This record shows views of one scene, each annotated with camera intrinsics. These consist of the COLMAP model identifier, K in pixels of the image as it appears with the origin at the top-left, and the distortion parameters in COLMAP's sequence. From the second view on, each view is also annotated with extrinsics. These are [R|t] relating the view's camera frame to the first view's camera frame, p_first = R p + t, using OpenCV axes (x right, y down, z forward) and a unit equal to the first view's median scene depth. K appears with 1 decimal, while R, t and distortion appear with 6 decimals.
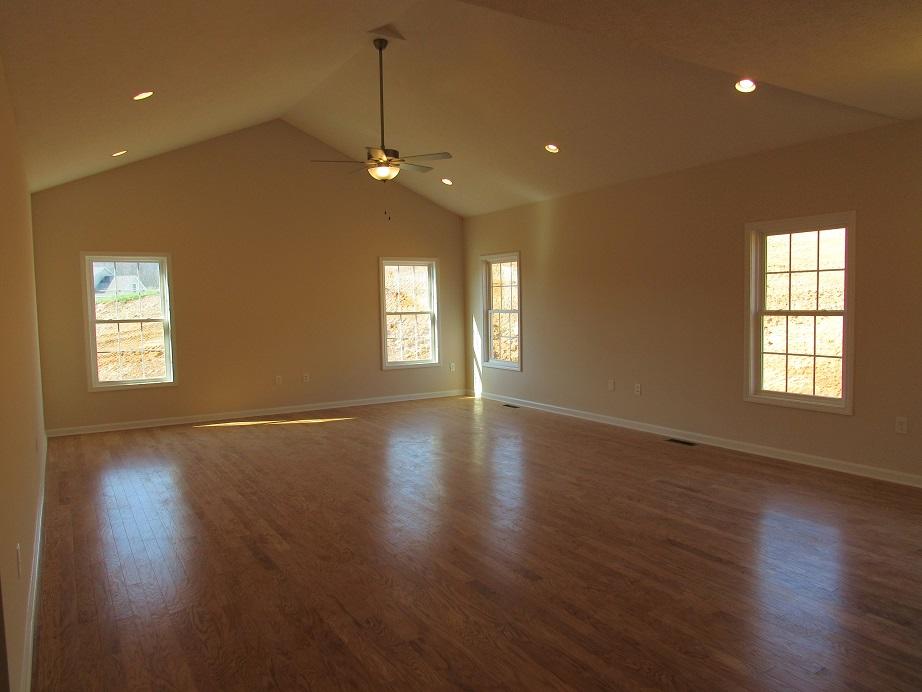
lens RADIAL K [[656.7, 0, 461.2], [0, 656.7, 345.1], [0, 0, 1]] dist [-0.039161, 0.026293]
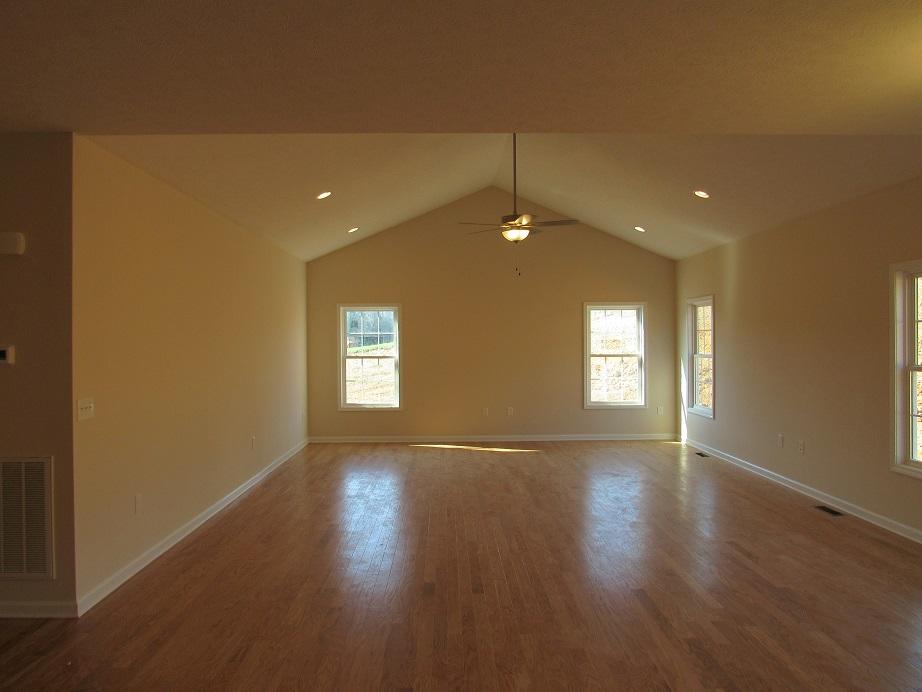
lens RADIAL K [[656.7, 0, 456.9], [0, 656.7, 343.6], [0, 0, 1]] dist [-0.039161, 0.026293]
pose [[0.860791, 0.013950, -0.508767, 0.276716], [-0.042409, 0.998114, -0.044386, -0.013055], [0.507188, 0.059783, 0.859759, -0.019170]]
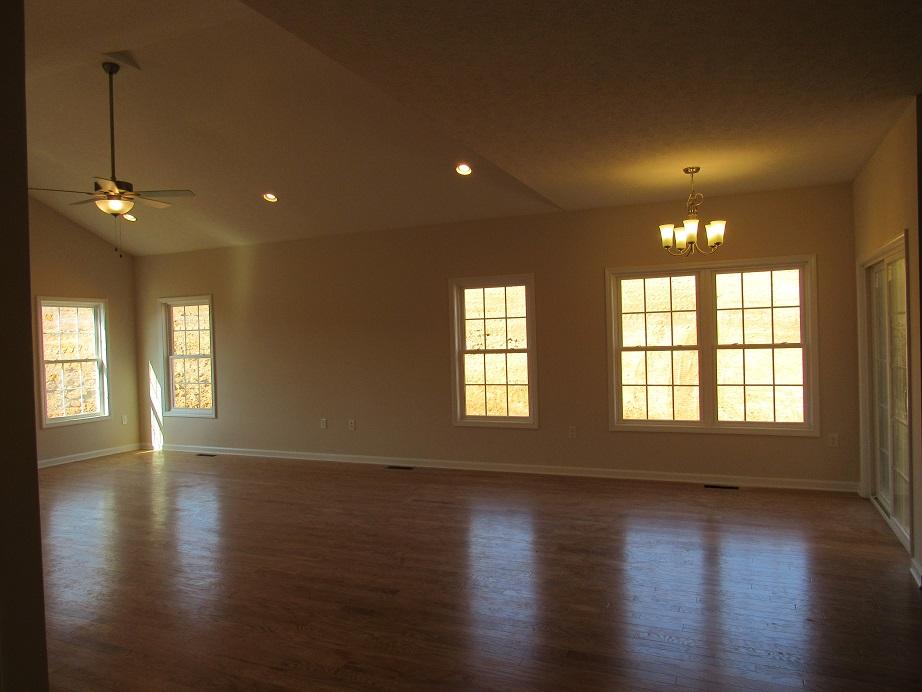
lens RADIAL K [[656.7, 0, 457.5], [0, 656.7, 343.2], [0, 0, 1]] dist [-0.039161, 0.026293]
pose [[0.824124, -0.010510, 0.566312, -0.175130], [0.050014, 0.997273, -0.054274, 0.000325], [-0.564197, 0.073052, 0.822402, -0.001455]]
